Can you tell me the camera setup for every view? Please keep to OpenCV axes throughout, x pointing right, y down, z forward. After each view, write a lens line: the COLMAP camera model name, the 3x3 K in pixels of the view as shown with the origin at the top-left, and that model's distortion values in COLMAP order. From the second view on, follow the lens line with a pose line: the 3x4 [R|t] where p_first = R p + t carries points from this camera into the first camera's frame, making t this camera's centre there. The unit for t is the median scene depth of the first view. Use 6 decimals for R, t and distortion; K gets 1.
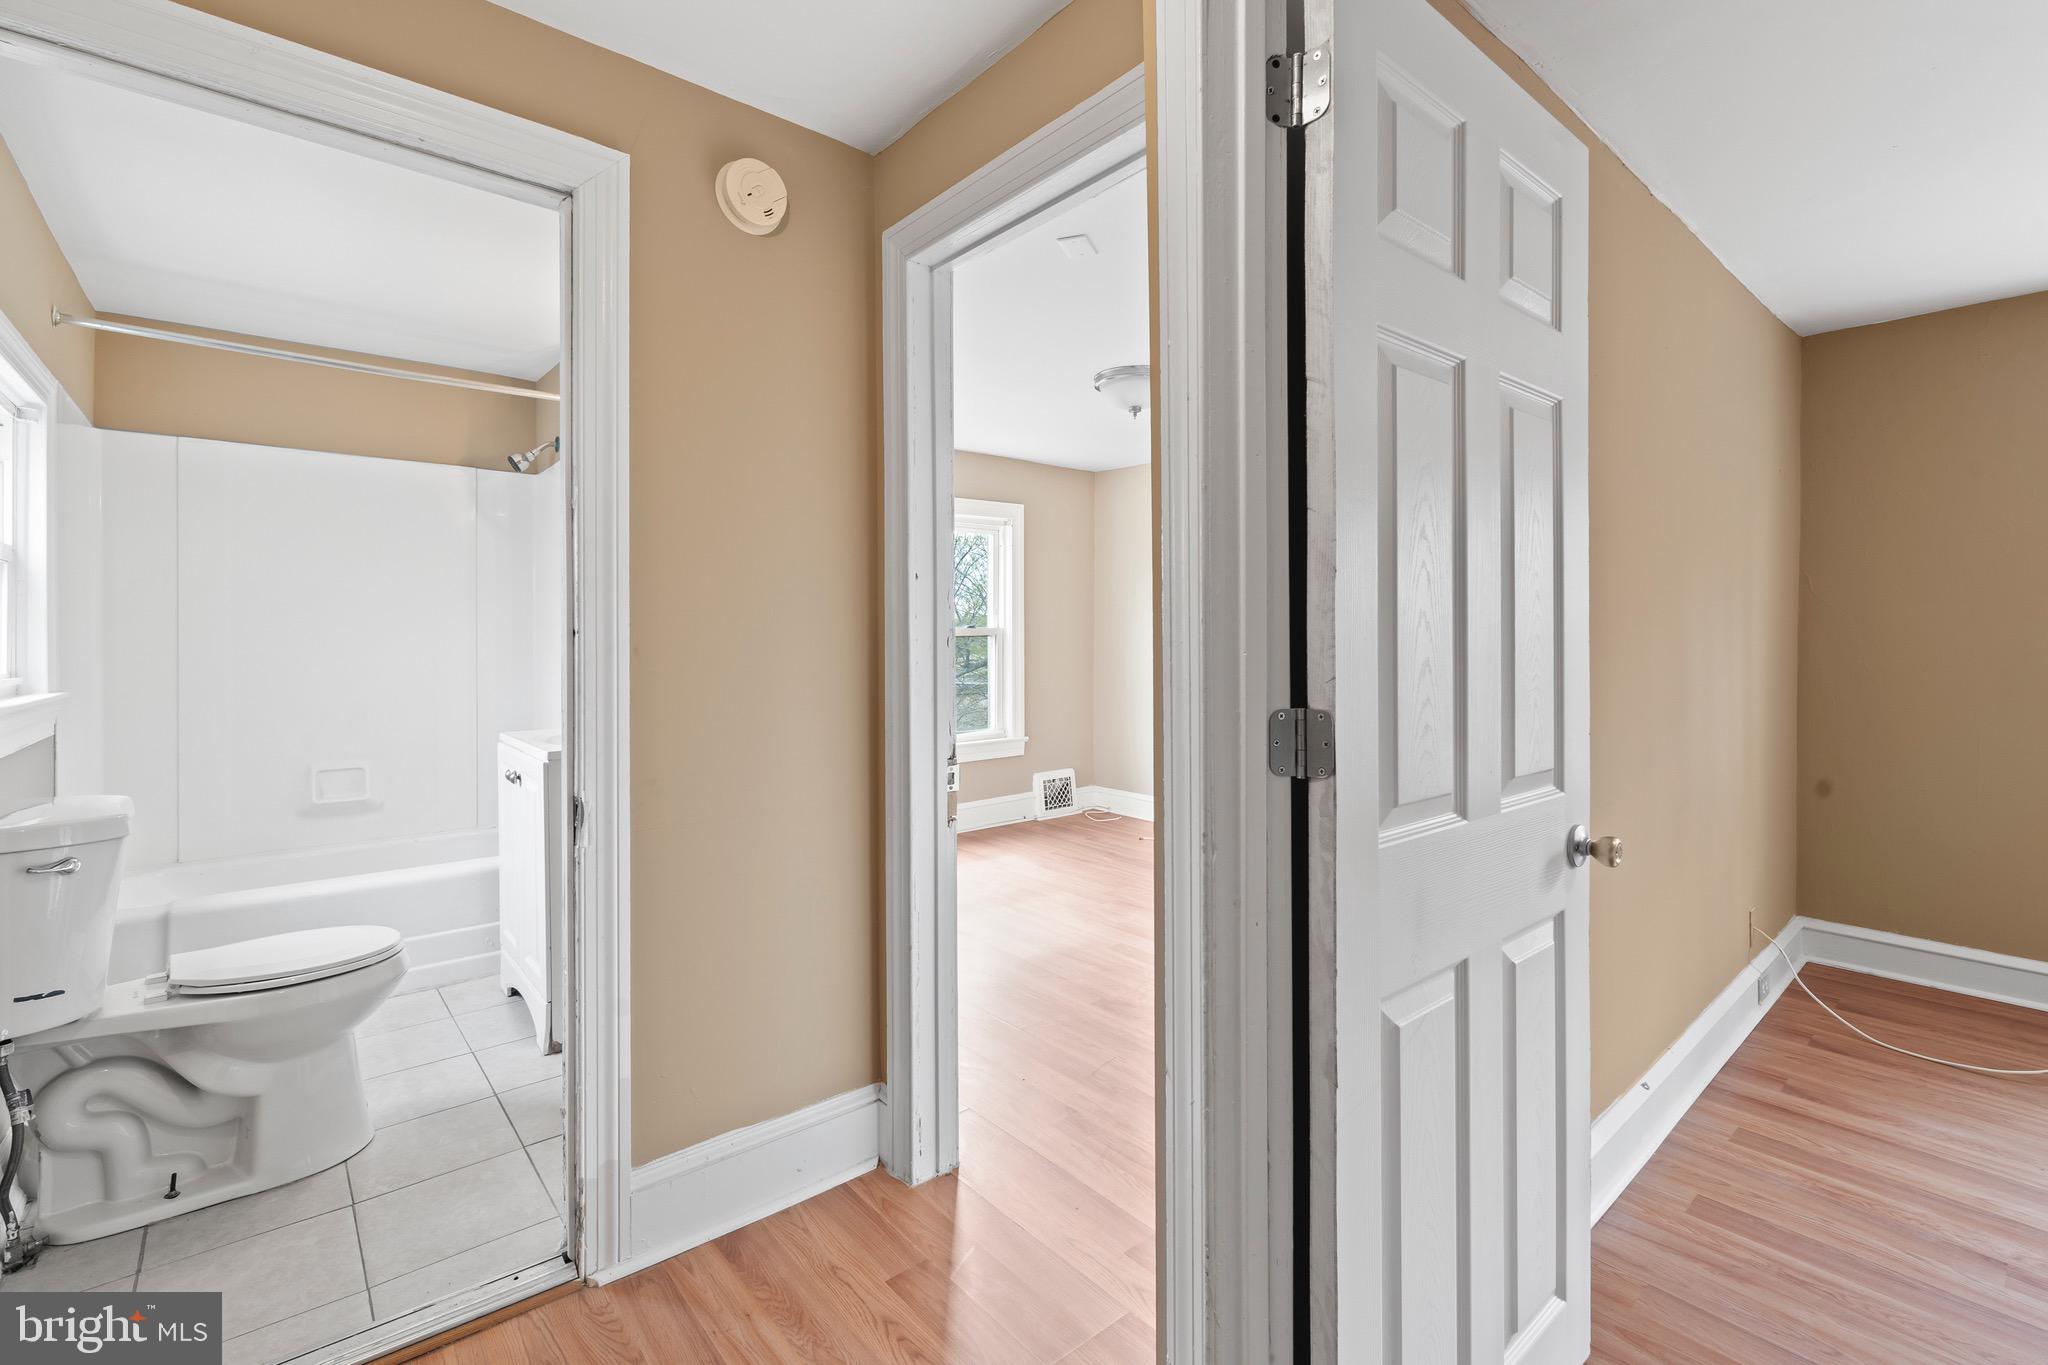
lens RADIAL K [[910.8, 0, 1022.1], [0, 910.8, 644.4], [0, 0, 1]] dist [0.004591, 0.000901]
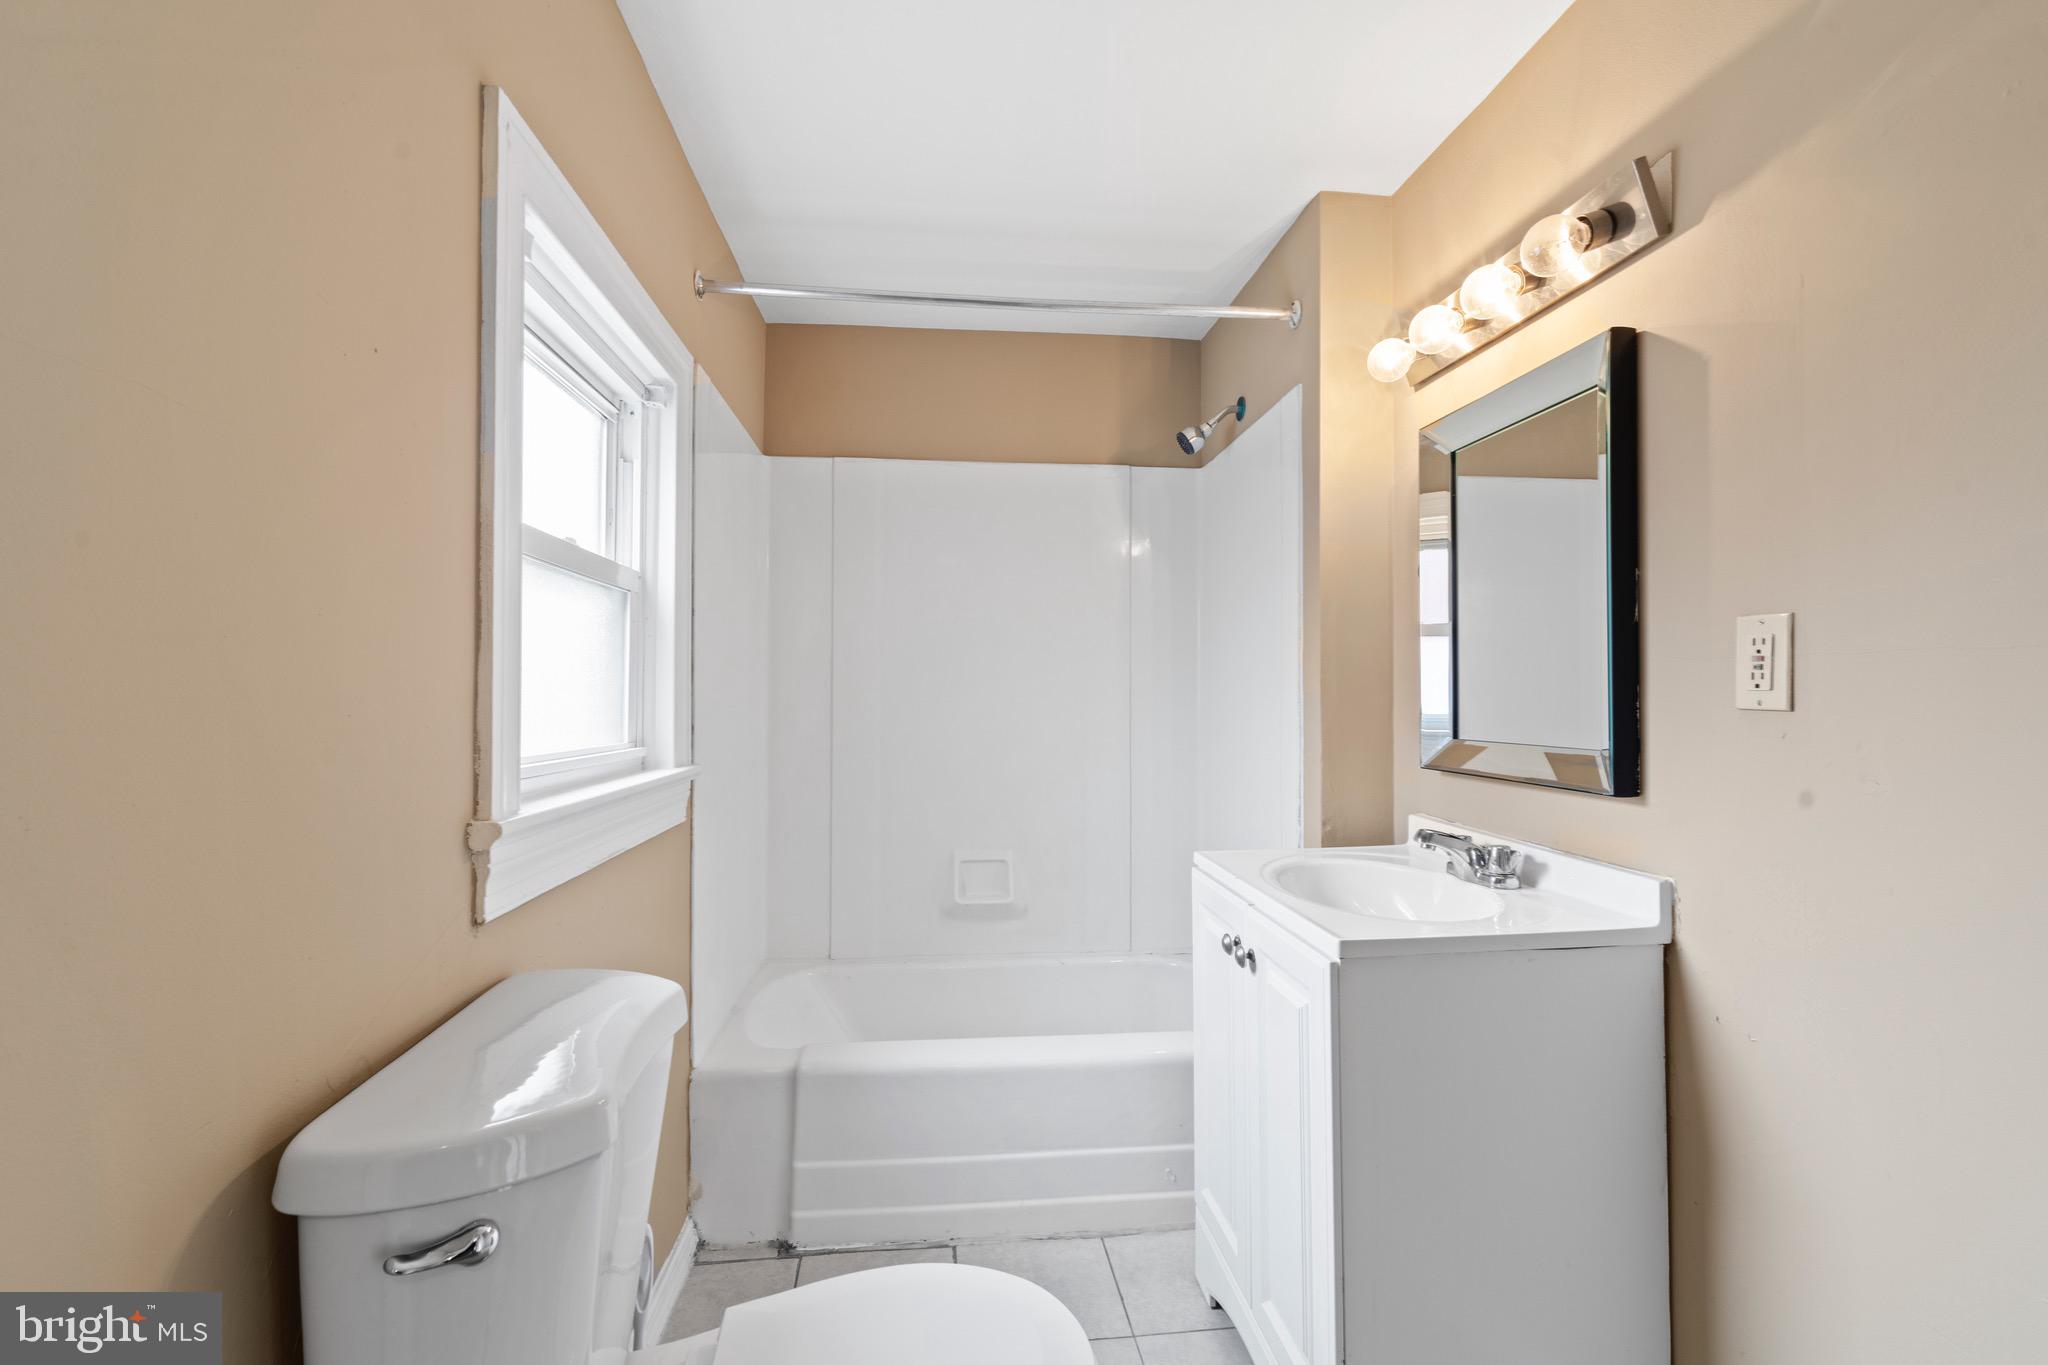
lens RADIAL K [[910.8, 0, 1024.4], [0, 910.8, 685.2], [0, 0, 1]] dist [0.004591, 0.000901]
pose [[0.828737, -0.002601, -0.559632, -0.329172], [-0.005675, 0.999899, -0.013051, -0.004946], [0.559610, 0.013992, 0.828638, 0.436291]]
